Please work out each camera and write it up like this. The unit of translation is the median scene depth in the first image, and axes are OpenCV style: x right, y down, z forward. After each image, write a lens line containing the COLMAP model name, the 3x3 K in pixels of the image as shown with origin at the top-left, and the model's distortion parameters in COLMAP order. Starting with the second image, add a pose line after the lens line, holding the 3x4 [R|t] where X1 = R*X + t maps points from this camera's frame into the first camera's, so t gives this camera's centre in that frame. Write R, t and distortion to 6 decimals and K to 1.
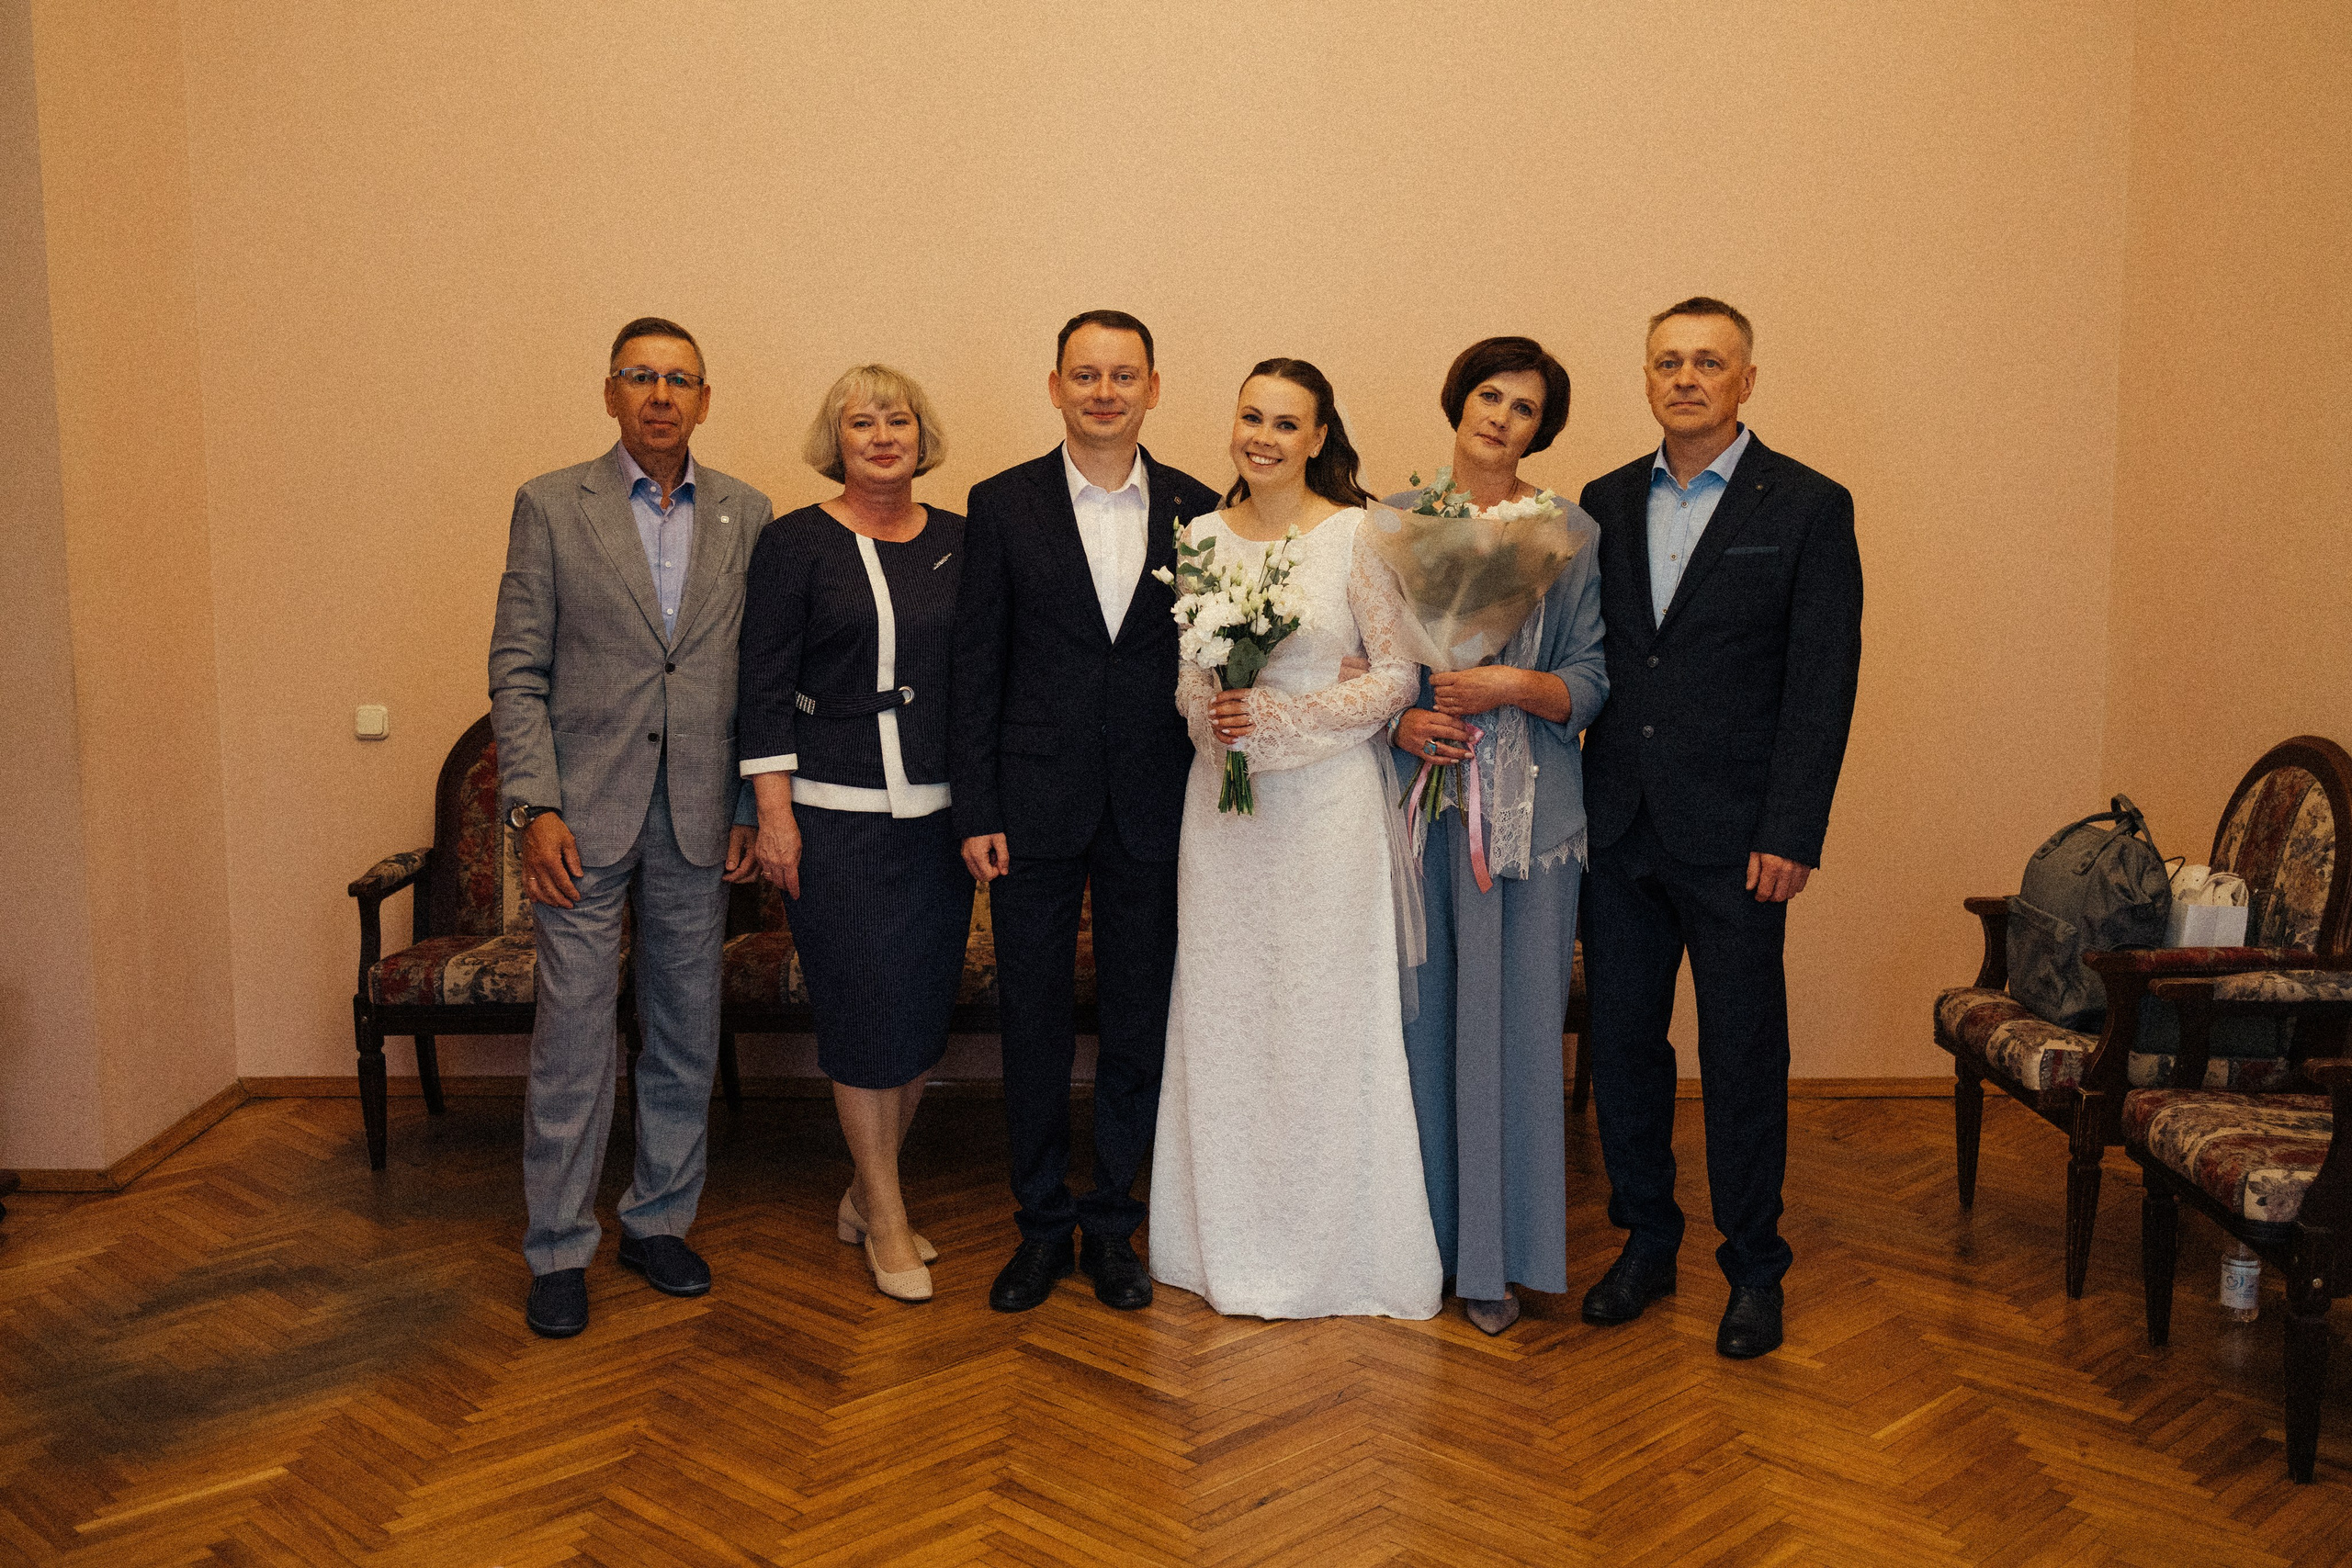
lens RADIAL K [[2385.8, 0, 1170.9], [0, 2385.8, 767.2], [0, 0, 1]] dist [0.033010, 0.000000]
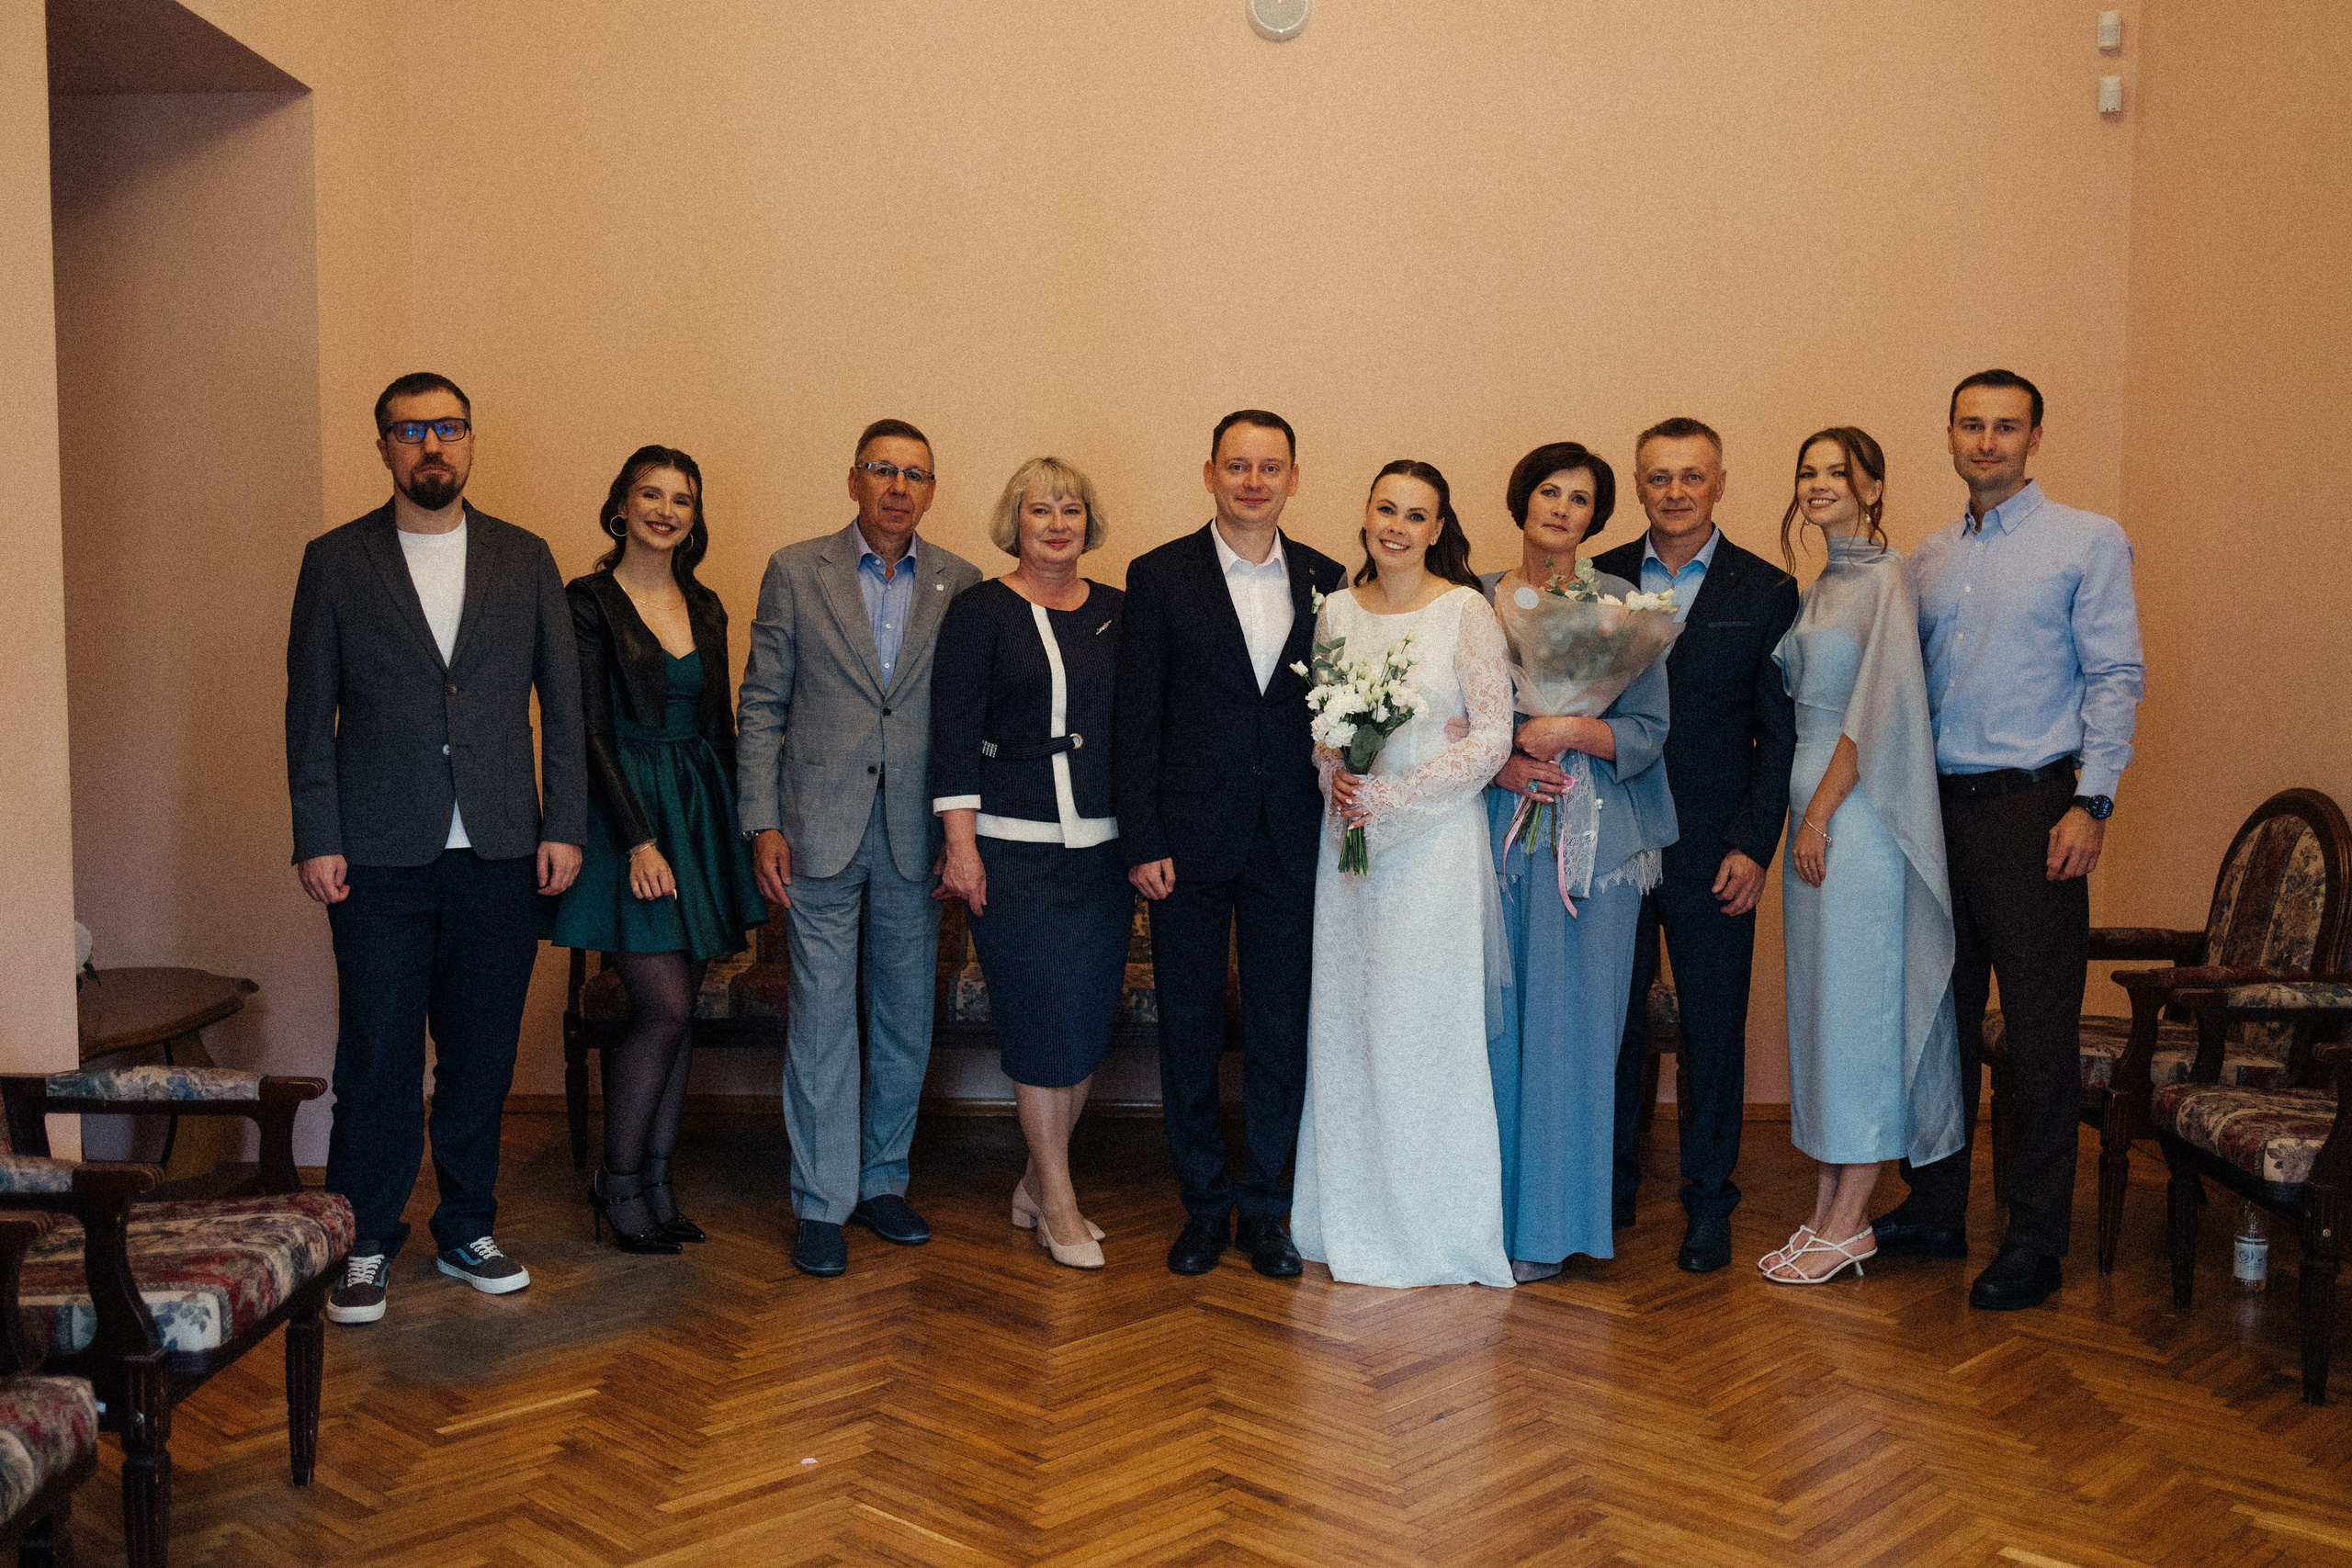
lens RADIAL K [[2385.8, 0, 1160.7], [0, 2385.8, 775.6], [0, 0, 1]] dist [0.033010, 0.000000]
pose [[0.999828, 0.006666, 0.017303, -0.108233], [-0.006007, 0.999264, -0.037888, 0.033566], [-0.017543, 0.037777, 0.999132, -0.164654]]
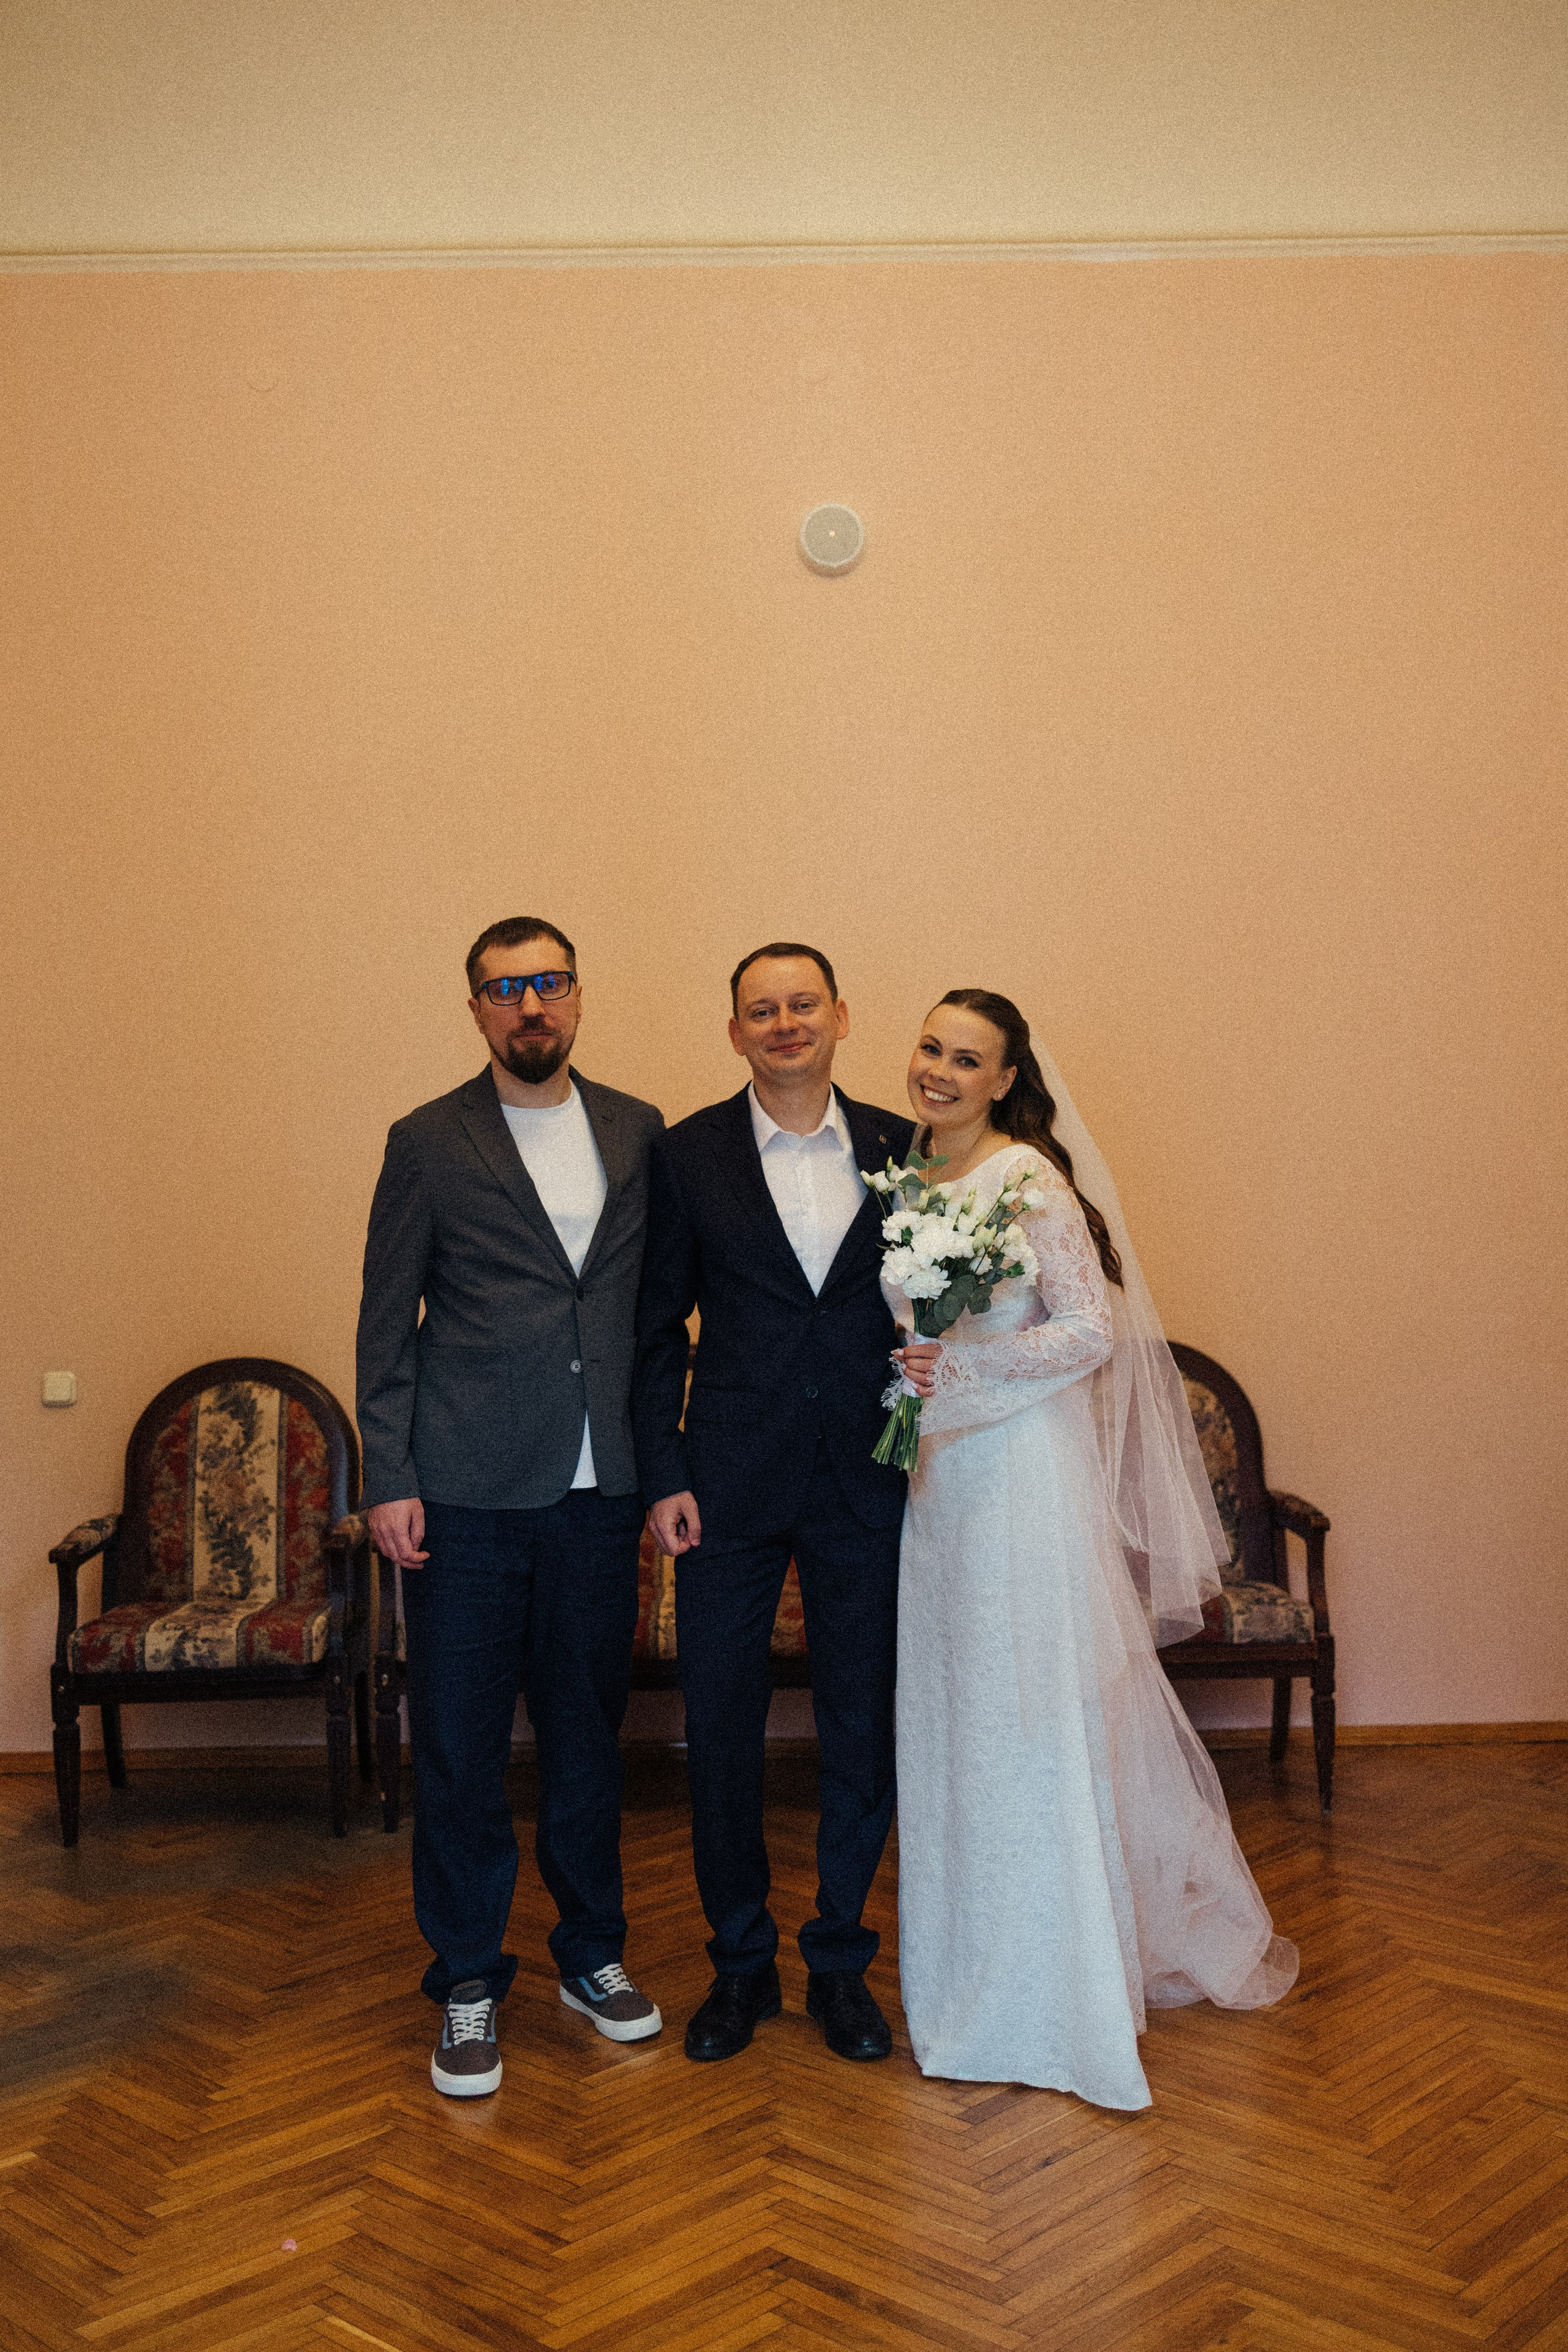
lens RADIAL K [[2386.0, 0, 781.9], [0, 2386.0, 1171.0], [0, 0, 1]] dist [0.033010, 0.000000]
pose [[0.999632, -0.017154, 0.020998, -0.074460], [0.019364, 0.993746, -0.109975, 0.009678], [-0.018980, 0.110341, 0.993713, -0.013812]]
